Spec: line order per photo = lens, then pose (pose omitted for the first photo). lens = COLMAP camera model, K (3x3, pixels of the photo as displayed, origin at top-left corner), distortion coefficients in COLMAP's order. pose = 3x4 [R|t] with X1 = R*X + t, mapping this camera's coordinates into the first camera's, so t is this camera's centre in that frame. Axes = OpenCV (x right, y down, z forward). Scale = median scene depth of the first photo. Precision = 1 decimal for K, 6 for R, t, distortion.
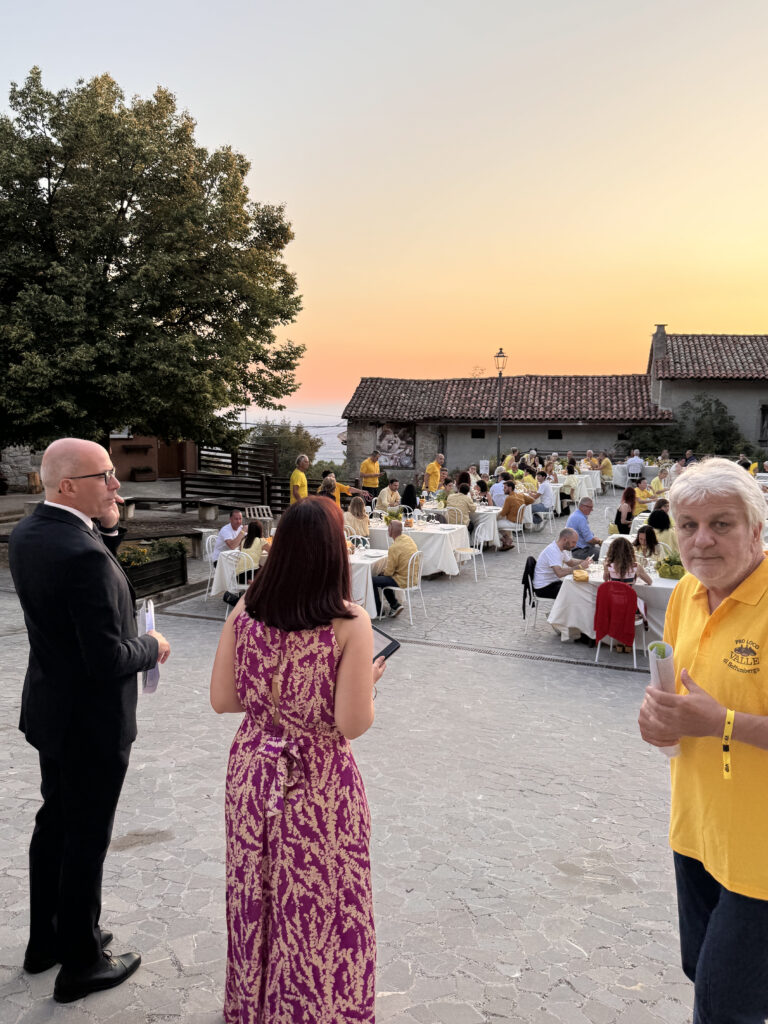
lens RADIAL K [[839.3, 0, 377.4], [0, 839.3, 509.5], [0, 0, 1]] dist [0.069501, -0.009210]
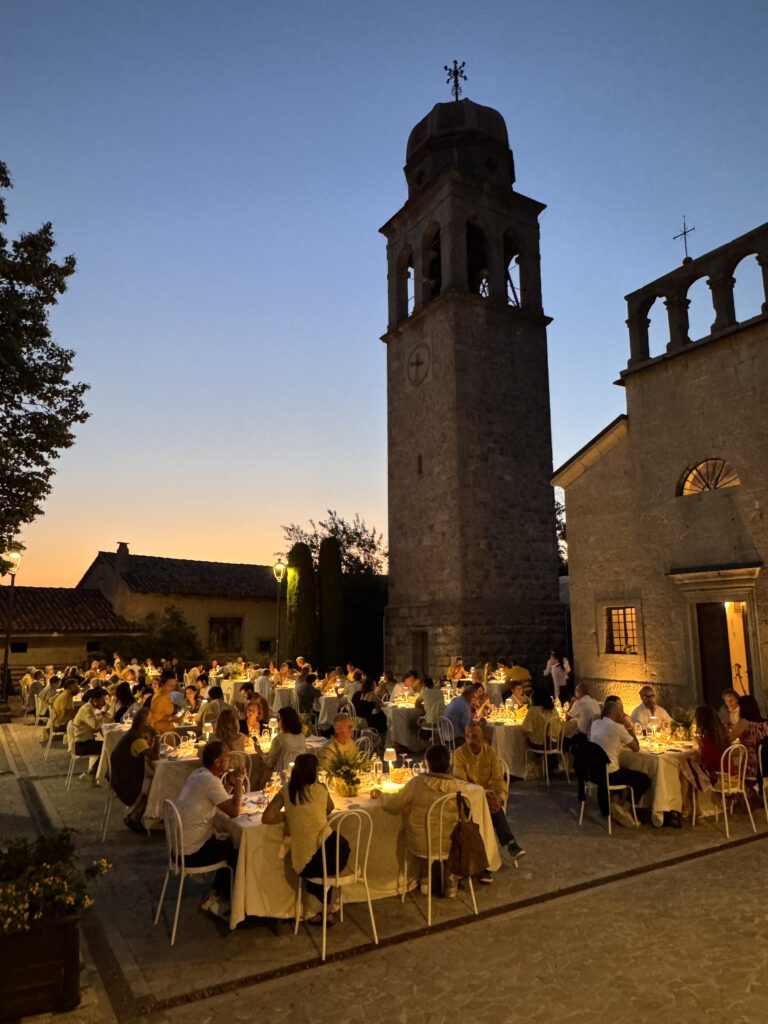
lens RADIAL K [[687.7, 0, 385.4], [0, 687.7, 510.2], [0, 0, 1]] dist [0.003139, -0.000209]
pose [[0.572746, 0.137495, 0.808119, -0.196556], [0.108765, 0.964370, -0.241166, -0.009645], [-0.812485, 0.226022, 0.537384, 0.250978]]
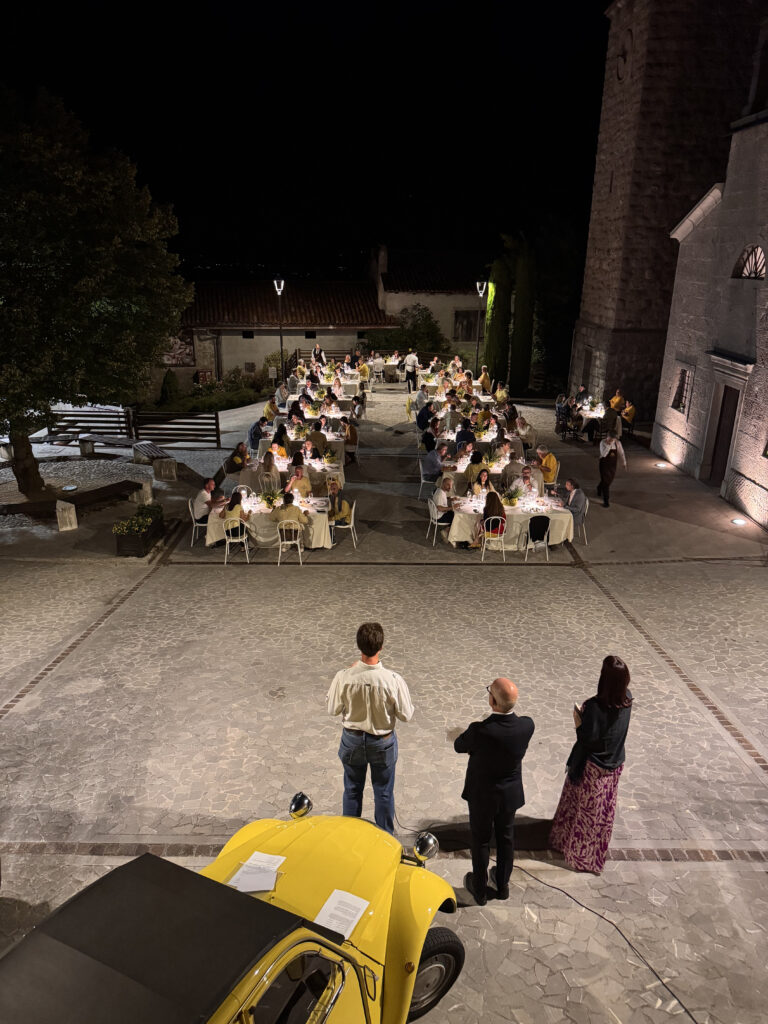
lens RADIAL K [[724.8, 0, 380.7], [0, 724.8, 509.0], [0, 0, 1]] dist [0.052005, -0.049485]
pose [[0.915281, -0.129297, 0.381501, -0.147226], [0.041898, 0.972506, 0.229078, -0.083928], [-0.400631, -0.193686, 0.895534, -0.069941]]
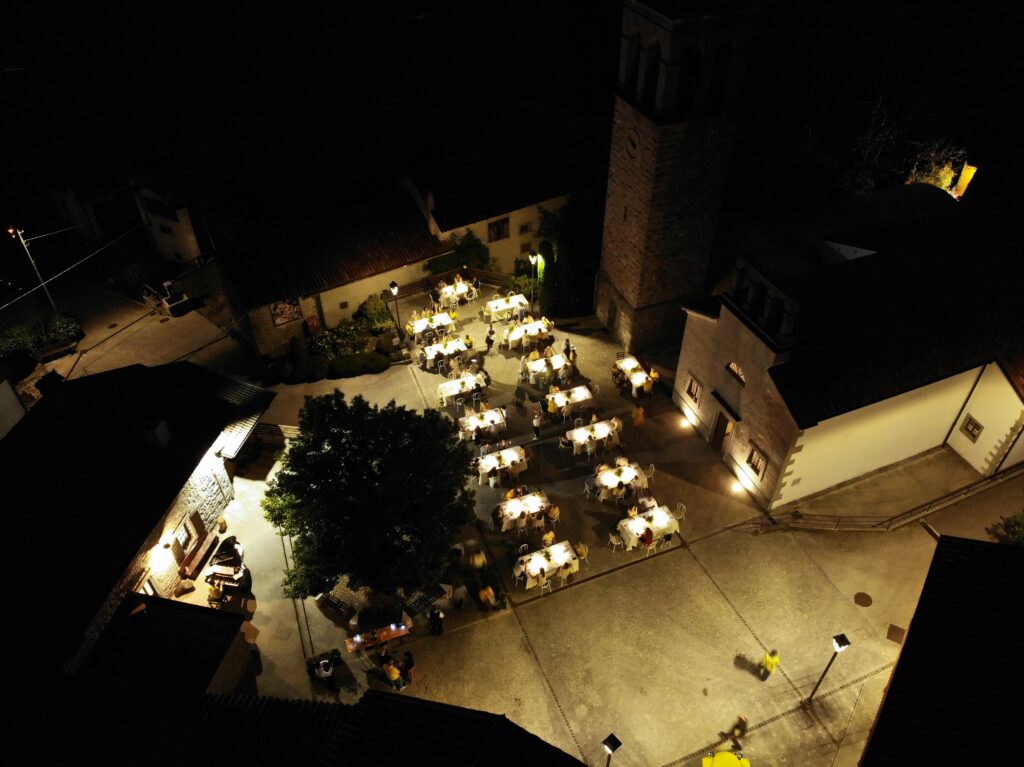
lens RADIAL K [[745.7, 0, 518.9], [0, 745.7, 377.0], [0, 0, 1]] dist [0.147103, -0.347464]
pose [[0.698700, -0.479903, 0.530576, -0.482956], [0.089243, 0.794307, 0.600926, -0.794739], [-0.709826, -0.372517, 0.597811, -0.105238]]
